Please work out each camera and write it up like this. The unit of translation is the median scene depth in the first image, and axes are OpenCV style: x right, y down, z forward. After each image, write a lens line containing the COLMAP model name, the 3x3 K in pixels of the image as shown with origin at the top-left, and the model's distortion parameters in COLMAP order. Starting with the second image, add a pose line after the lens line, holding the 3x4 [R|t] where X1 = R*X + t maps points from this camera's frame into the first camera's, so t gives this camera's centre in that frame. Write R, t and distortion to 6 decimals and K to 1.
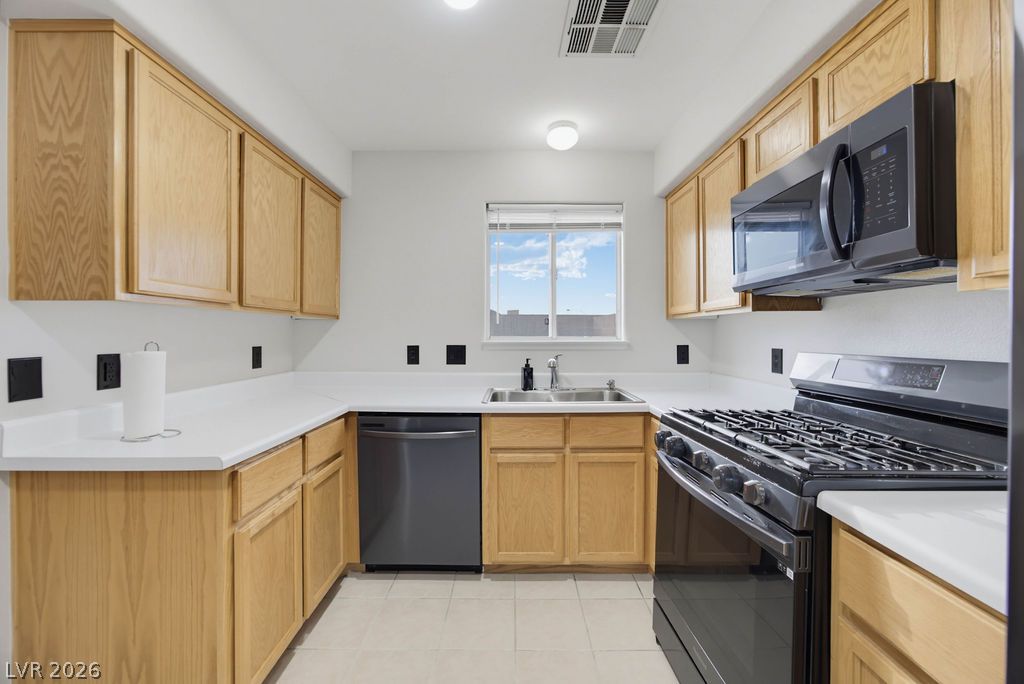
lens RADIAL K [[391.7, 0, 508.2], [0, 391.7, 336.9], [0, 0, 1]] dist [-0.026802, 0.011598]
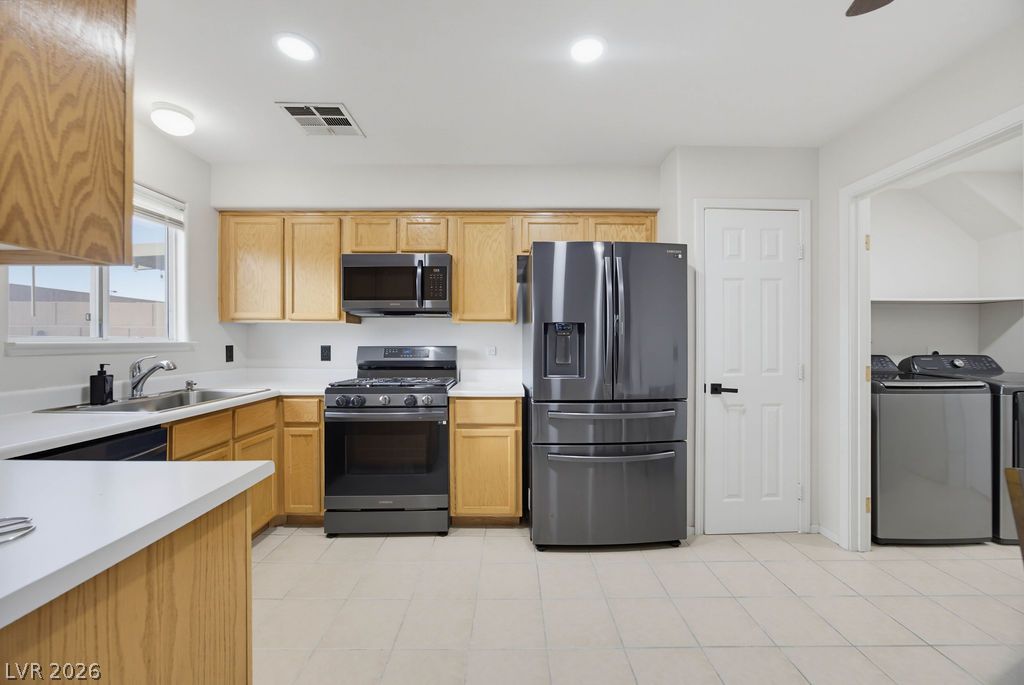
lens RADIAL K [[398.0, 0, 512.0], [0, 398.0, 342.5], [0, 0, 1]] dist [-0.034152, 0.012946]
pose [[-0.008938, -0.005562, 0.999945, -0.952517], [0.003360, 0.999979, 0.005592, 0.013001], [-0.999954, 0.003410, -0.008919, 0.238885]]
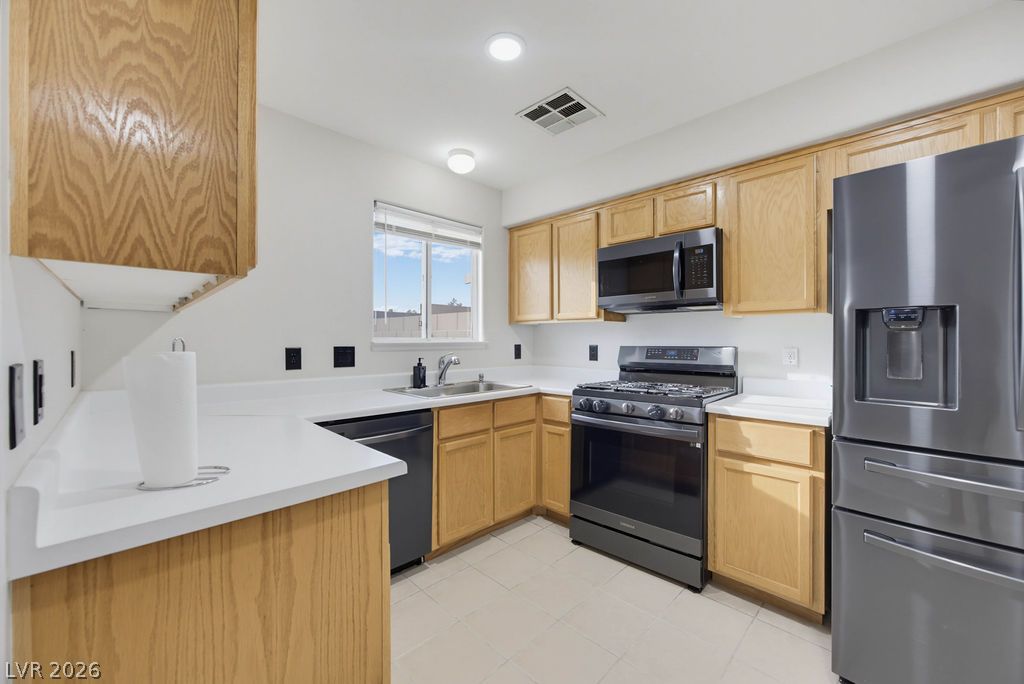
lens RADIAL K [[400.3, 0, 517.7], [0, 400.3, 340.9], [0, 0, 1]] dist [-0.036349, 0.013195]
pose [[0.696921, -0.002610, 0.717143, -0.693255], [0.005365, 0.999984, -0.001573, 0.016001], [-0.717128, 0.004944, 0.696924, 0.080911]]
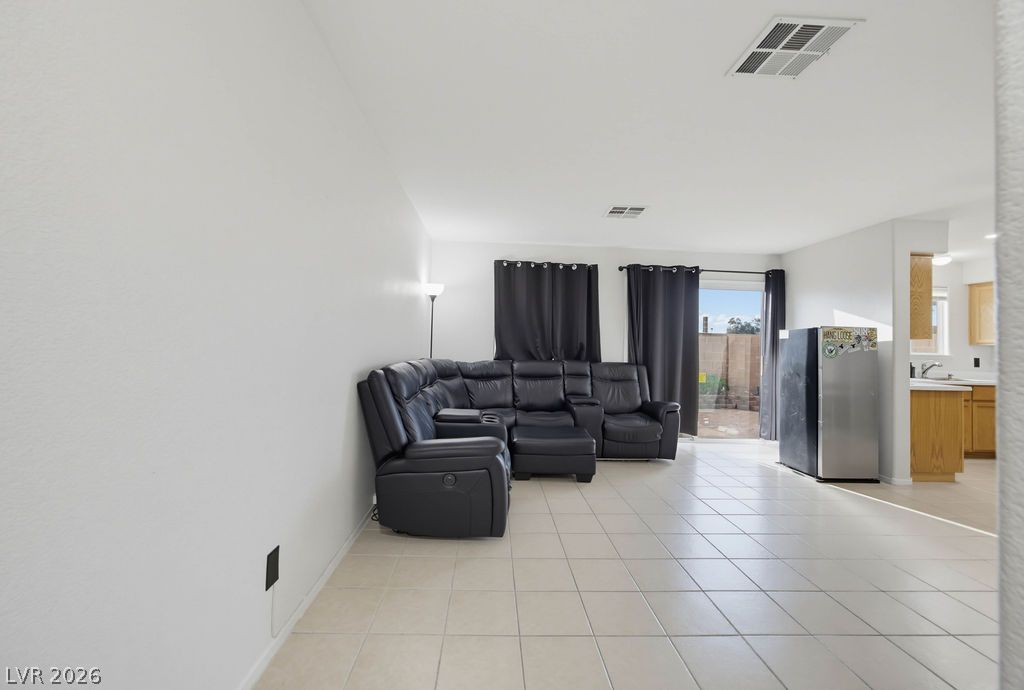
lens RADIAL K [[410.5, 0, 513.7], [0, 410.5, 333.6], [0, 0, 1]] dist [-0.028153, 0.012079]
pose [[0.998467, 0.027246, 0.048186, -2.760252], [-0.025641, 0.999105, -0.033634, 0.036815], [-0.049059, 0.032346, 0.998272, -1.317401]]
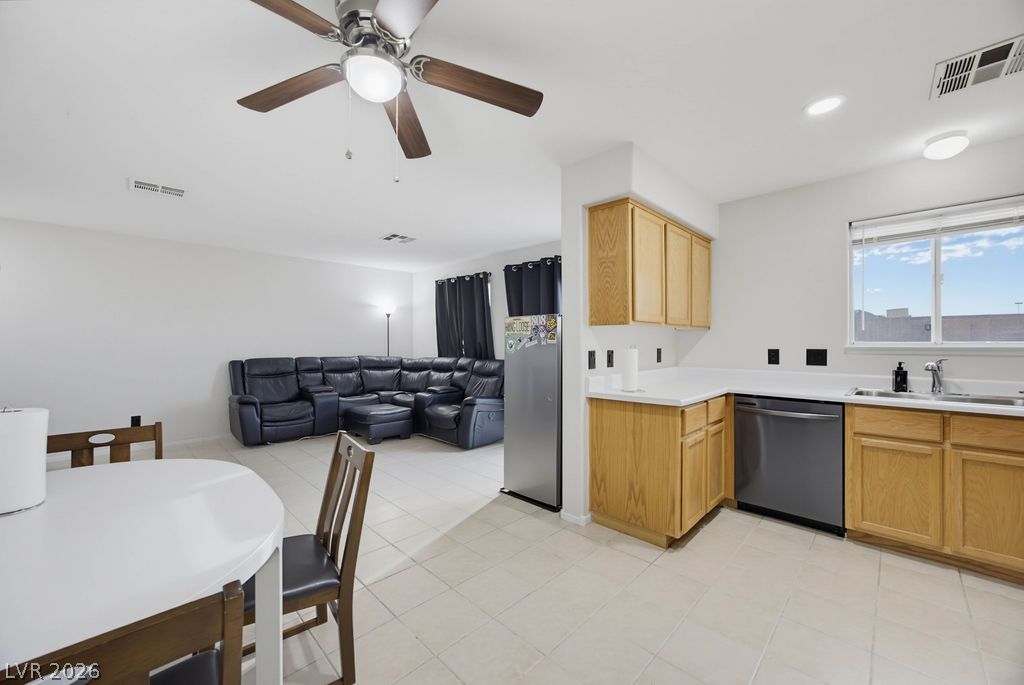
lens RADIAL K [[398.0, 0, 512.0], [0, 398.0, 342.5], [0, 0, 1]] dist [-0.034152, 0.012946]
pose [[0.716686, -0.002907, -0.697390, 0.040644], [-0.000867, 0.999987, -0.005060, 0.011097], [0.697396, 0.004231, 0.716674, -0.623672]]
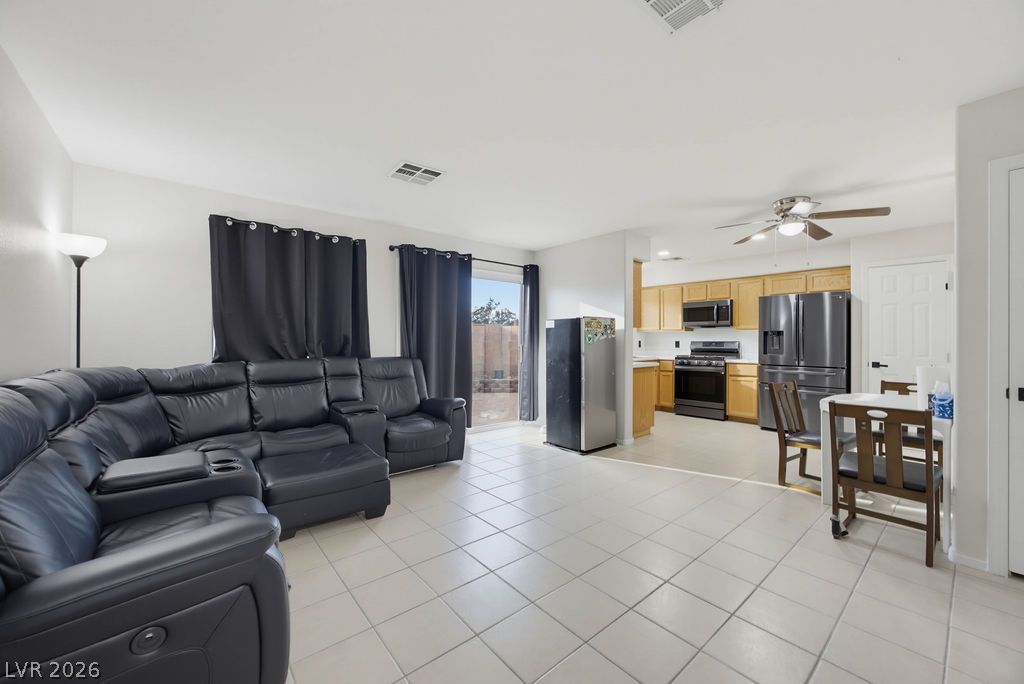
lens RADIAL K [[391.7, 0, 508.2], [0, 391.7, 336.9], [0, 0, 1]] dist [-0.026802, 0.011598]
pose [[0.770039, 0.005620, 0.637971, -2.841461], [0.000532, 0.999955, -0.009450, 0.025962], [-0.637996, 0.007616, 0.770002, -0.797487]]
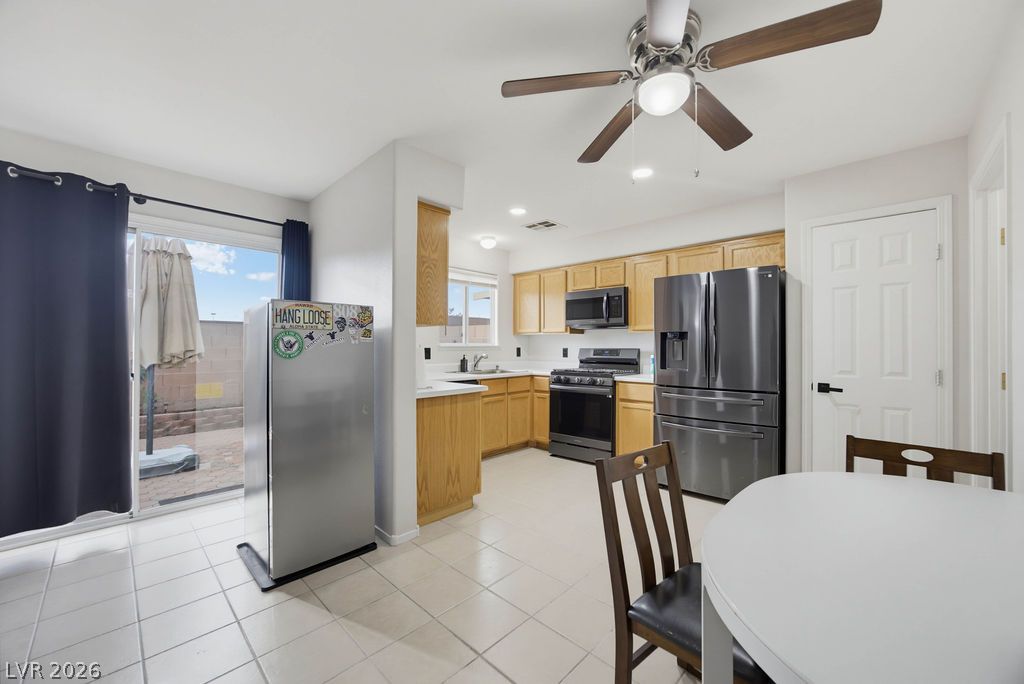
lens RADIAL K [[398.0, 0, 512.0], [0, 398.0, 342.0], [0, 0, 1]] dist [-0.034152, 0.012946]
pose [[0.691354, 0.006287, 0.722489, -1.478076], [0.001713, 0.999945, -0.010341, 0.019802], [-0.722514, 0.008387, 0.691305, -0.587255]]
